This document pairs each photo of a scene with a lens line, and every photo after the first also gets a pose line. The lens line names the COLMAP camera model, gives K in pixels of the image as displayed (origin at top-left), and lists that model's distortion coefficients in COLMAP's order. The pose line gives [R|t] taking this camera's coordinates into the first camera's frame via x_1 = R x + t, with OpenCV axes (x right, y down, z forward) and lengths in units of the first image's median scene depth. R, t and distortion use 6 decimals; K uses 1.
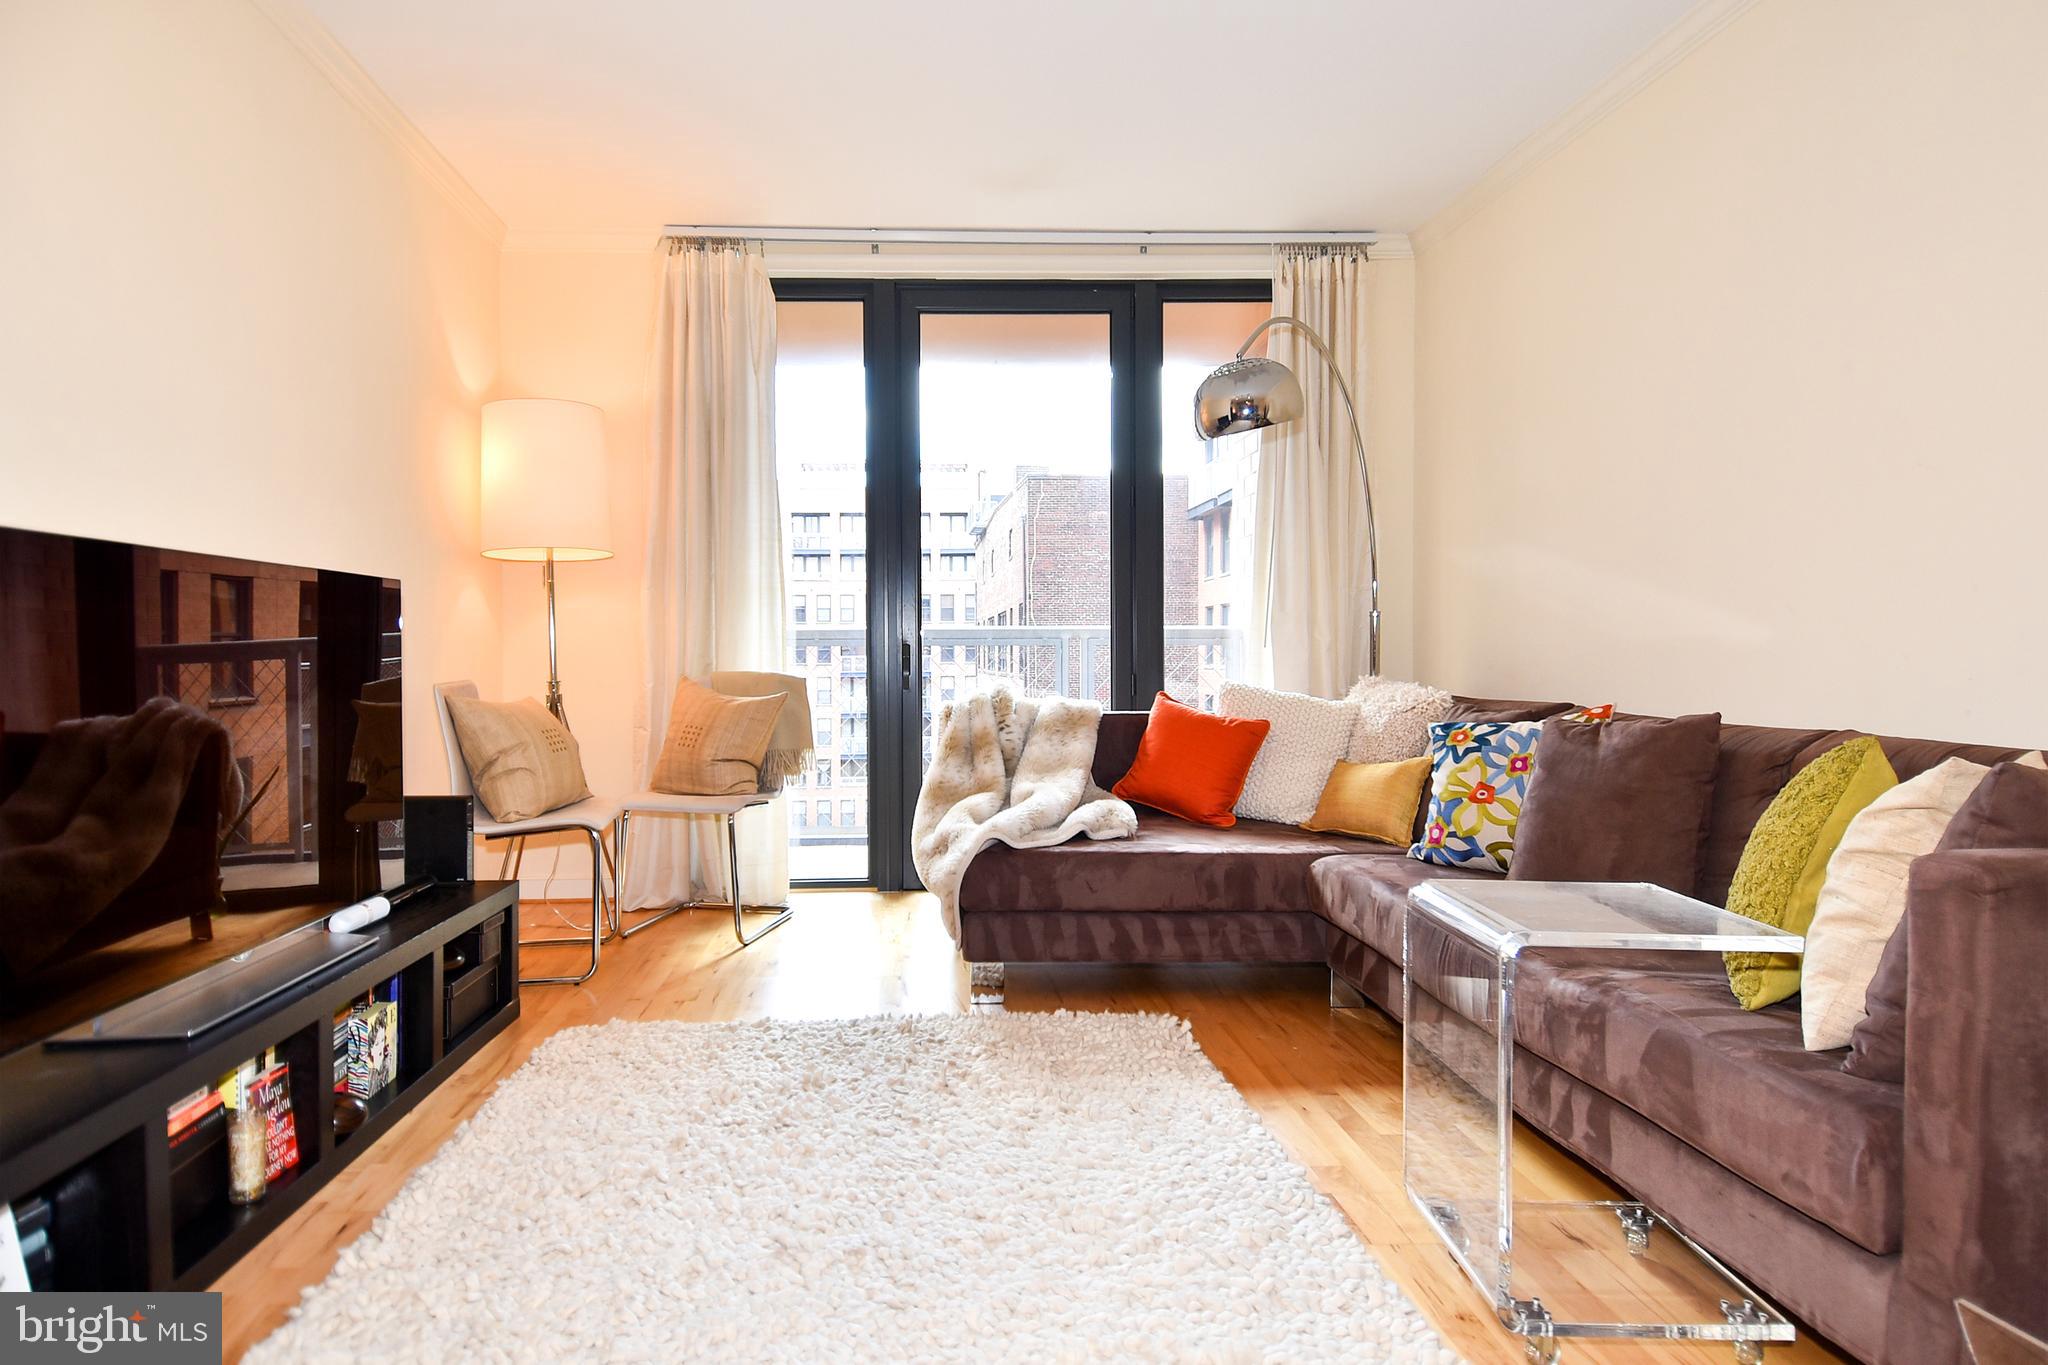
lens RADIAL K [[1114.8, 0, 1024.0], [0, 1114.8, 682.5], [0, 0, 1]] dist [0.052149, -0.056193]
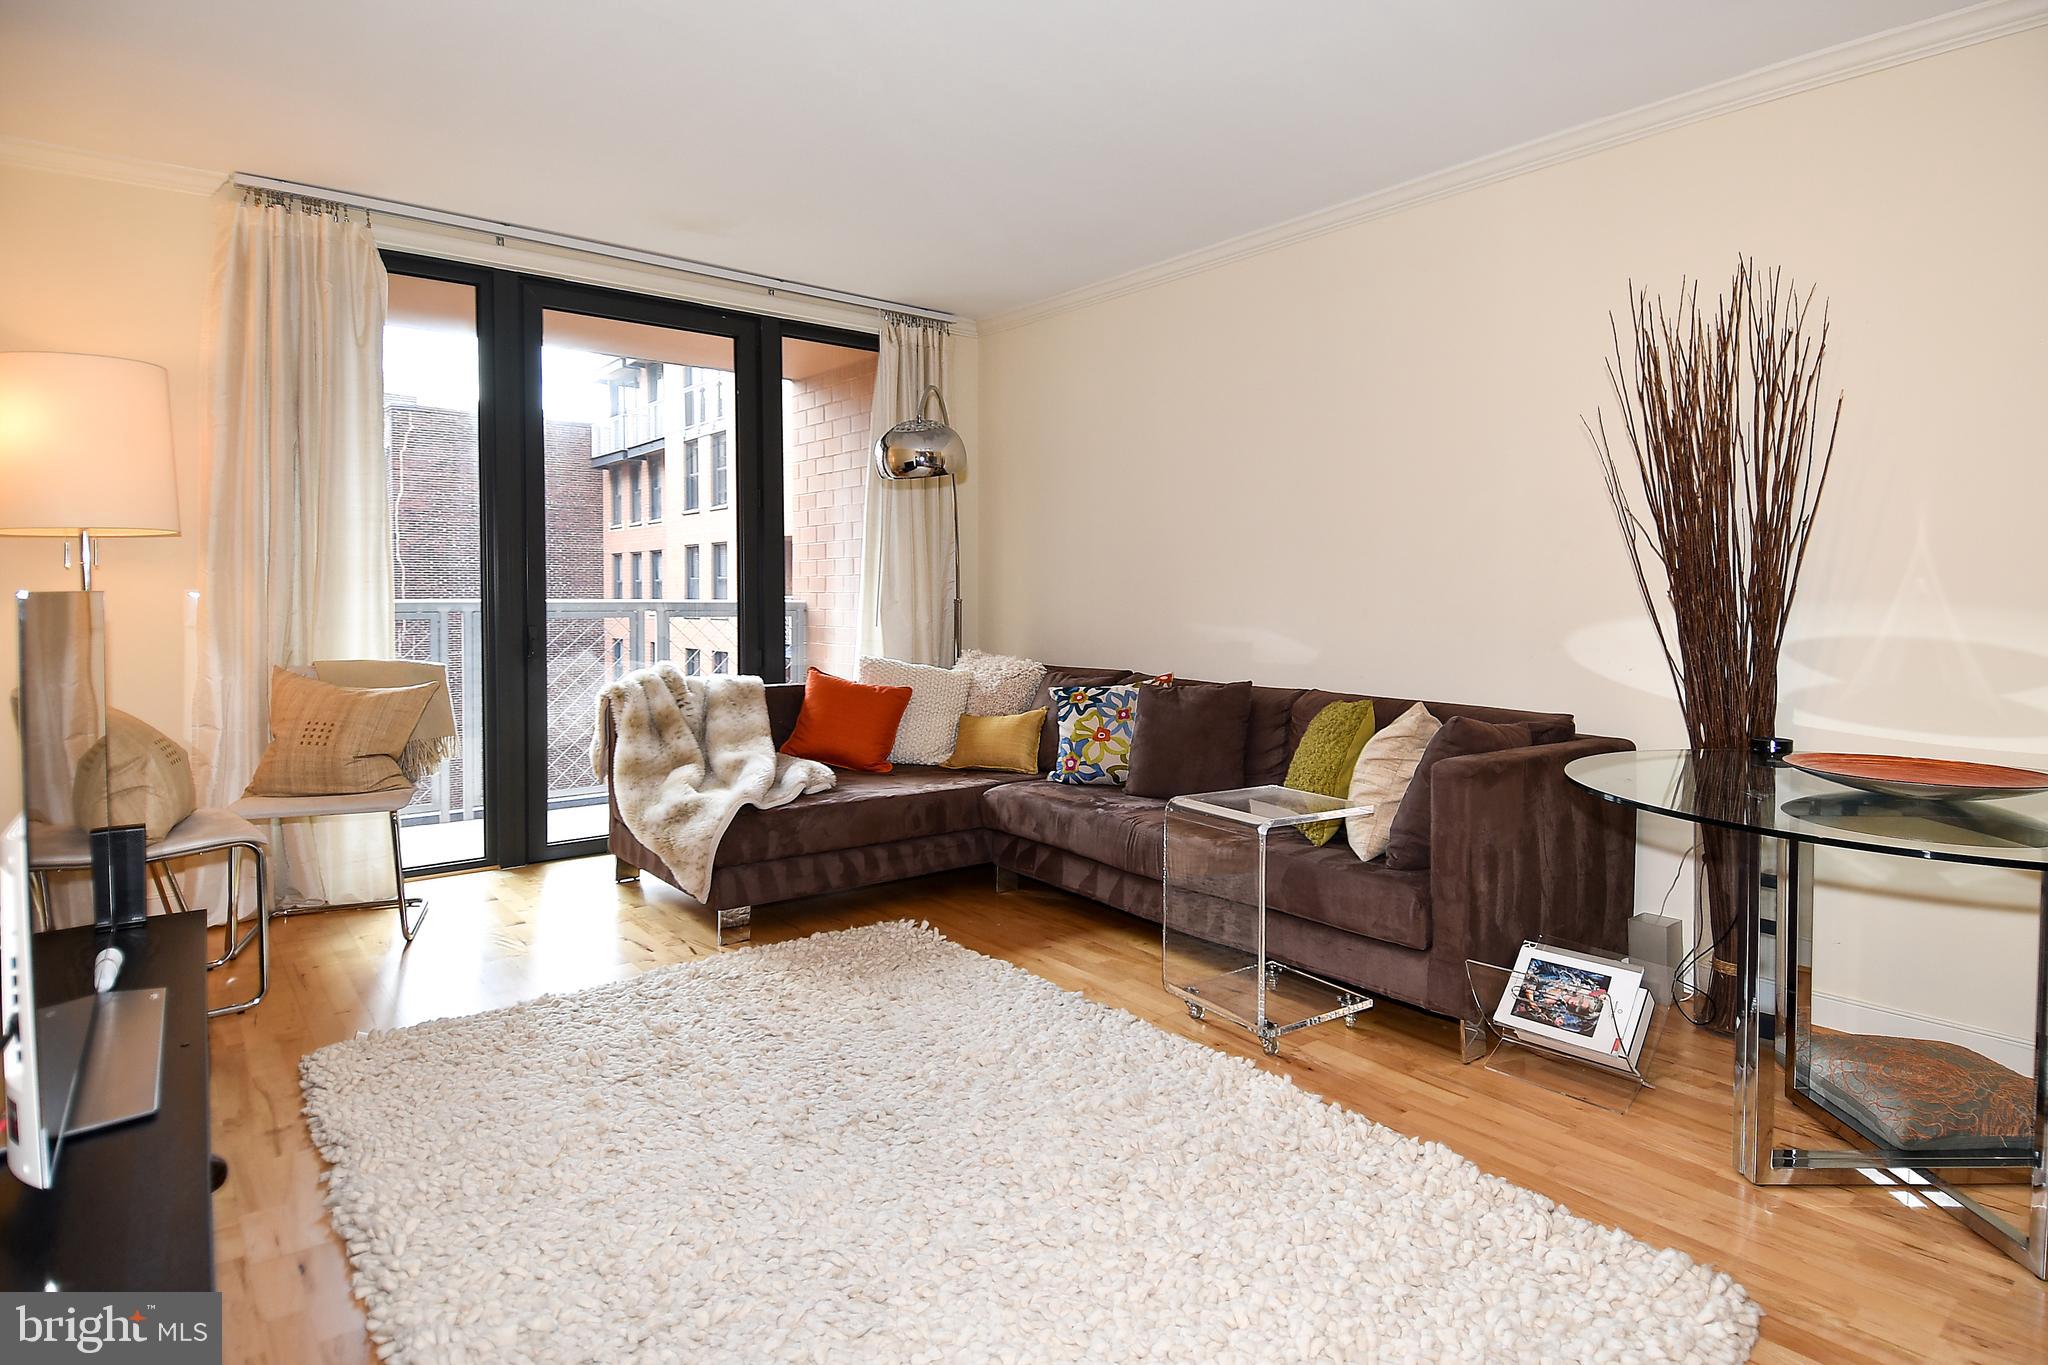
lens RADIAL K [[1047.6, 0, 1021.2], [0, 1047.6, 633.8], [0, 0, 1]] dist [0.047529, -0.050208]
pose [[0.821054, -0.027386, 0.570194, -0.437983], [0.015095, 0.999541, 0.026273, -0.069127], [-0.570651, -0.012964, 0.821090, -0.092291]]
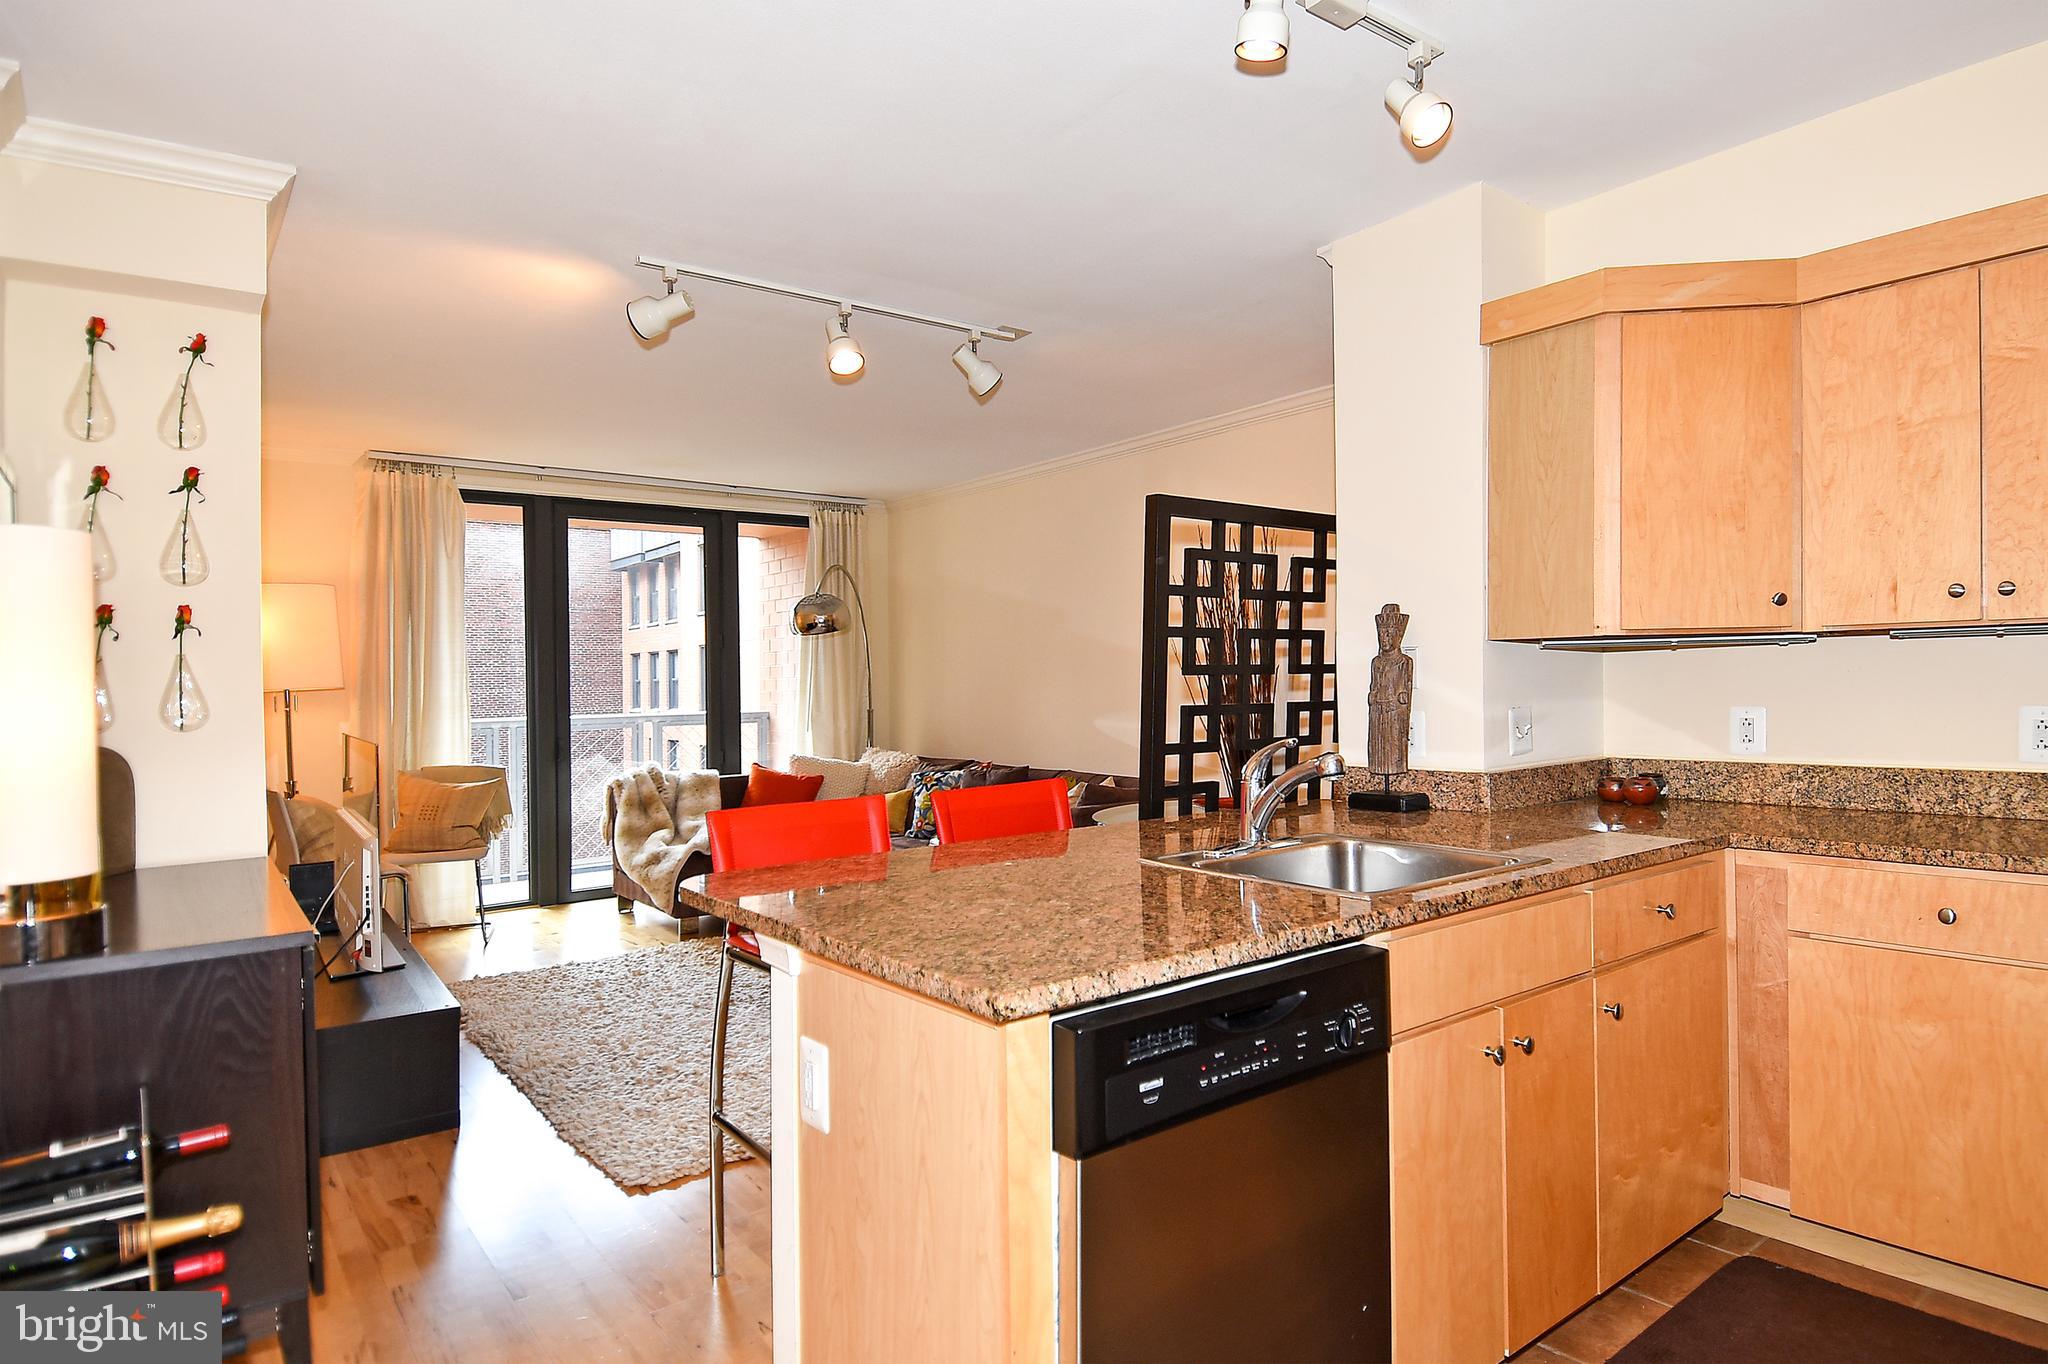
lens RADIAL K [[1132.6, 0, 1030.1], [0, 1132.6, 665.4], [0, 0, 1]] dist [0.058149, -0.059271]
pose [[0.841406, -0.021518, 0.539975, -0.595602], [0.038772, 0.999036, -0.020605, -0.113410], [-0.539011, 0.038273, 0.841429, -0.911186]]
